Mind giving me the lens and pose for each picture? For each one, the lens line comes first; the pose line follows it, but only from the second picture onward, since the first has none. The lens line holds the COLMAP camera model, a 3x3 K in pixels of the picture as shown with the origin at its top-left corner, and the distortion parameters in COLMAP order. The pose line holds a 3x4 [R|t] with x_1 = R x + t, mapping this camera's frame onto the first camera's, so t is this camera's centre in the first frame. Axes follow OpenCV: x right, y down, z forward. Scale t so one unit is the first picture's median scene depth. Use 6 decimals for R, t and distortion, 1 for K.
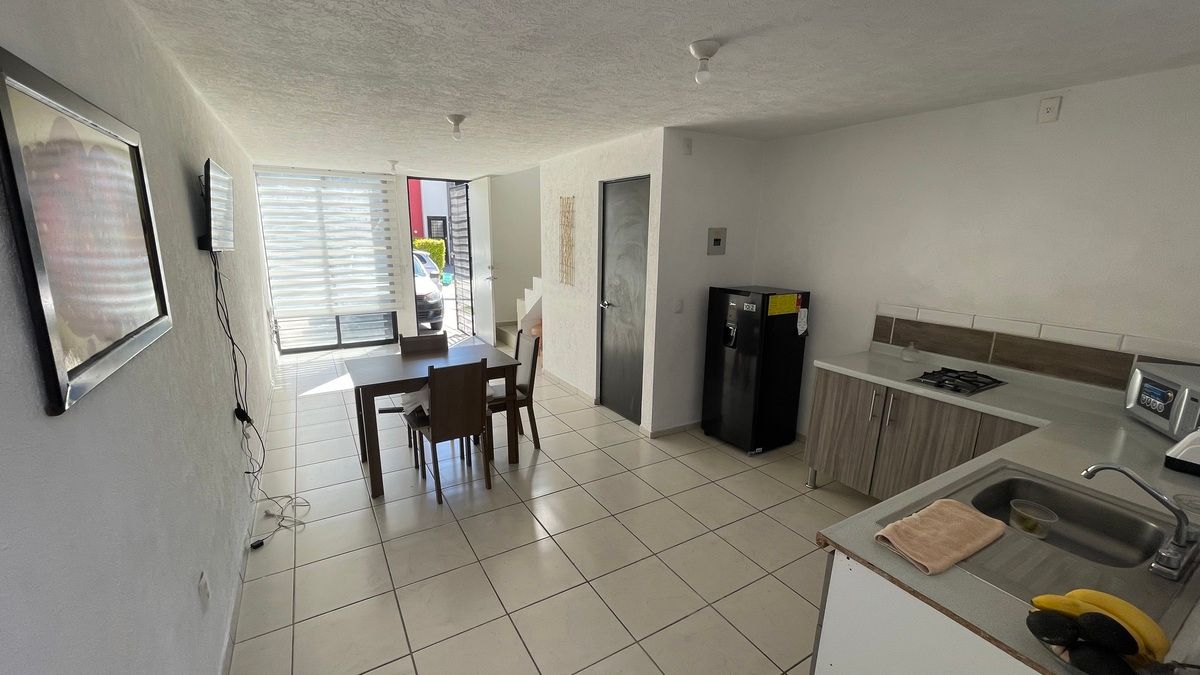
lens RADIAL K [[482.7, 0, 590.8], [0, 482.7, 338.3], [0, 0, 1]] dist [-0.003785, 0.002867]
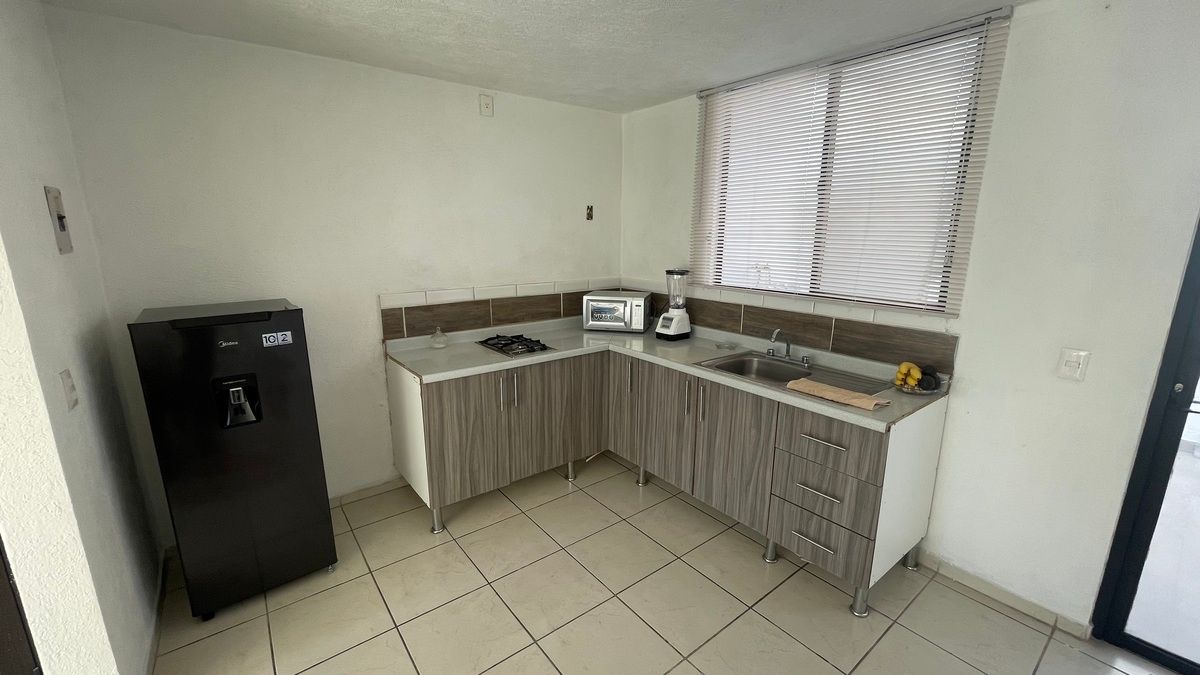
lens RADIAL K [[482.7, 0, 599.2], [0, 482.7, 342.2], [0, 0, 1]] dist [-0.003785, 0.002867]
pose [[-0.134761, -0.238053, 0.961858, -0.226104], [0.206262, 0.942709, 0.262212, -0.114888], [-0.969173, 0.233731, -0.077939, 0.608617]]
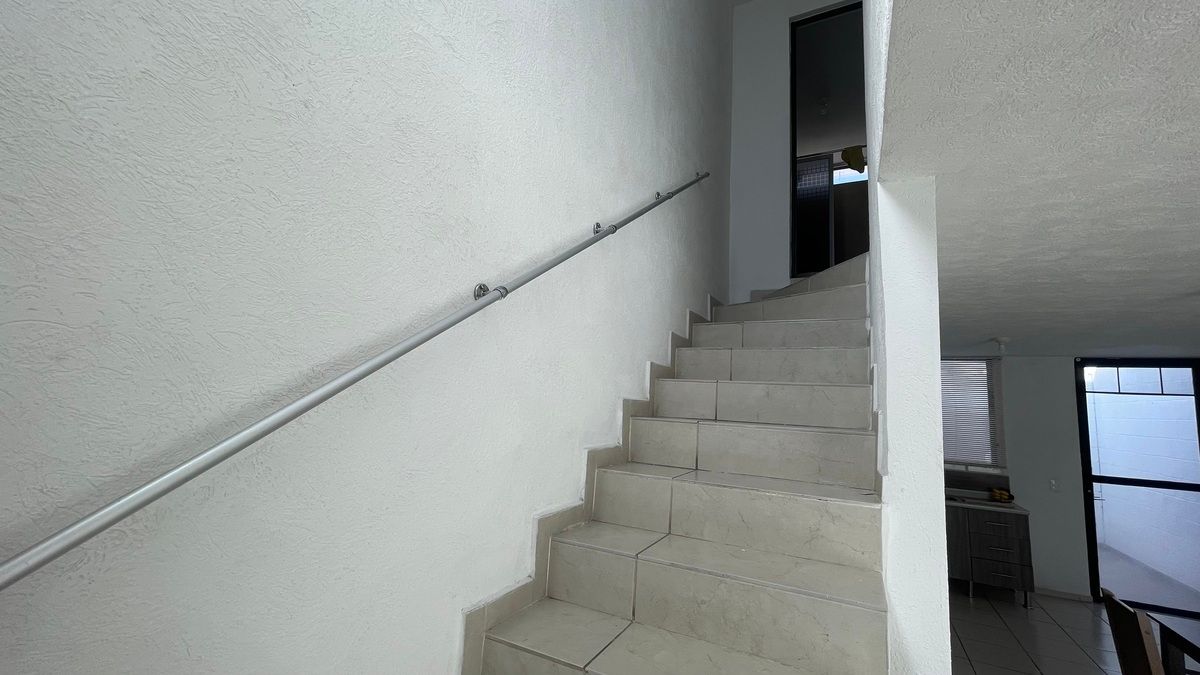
lens RADIAL K [[482.7, 0, 595.2], [0, 482.7, 332.2], [0, 0, 1]] dist [-0.003785, 0.002867]
pose [[-0.525862, 0.074974, 0.847259, -0.311996], [0.120689, 0.992606, -0.012928, -0.407590], [-0.841964, 0.095456, -0.531023, 1.789465]]
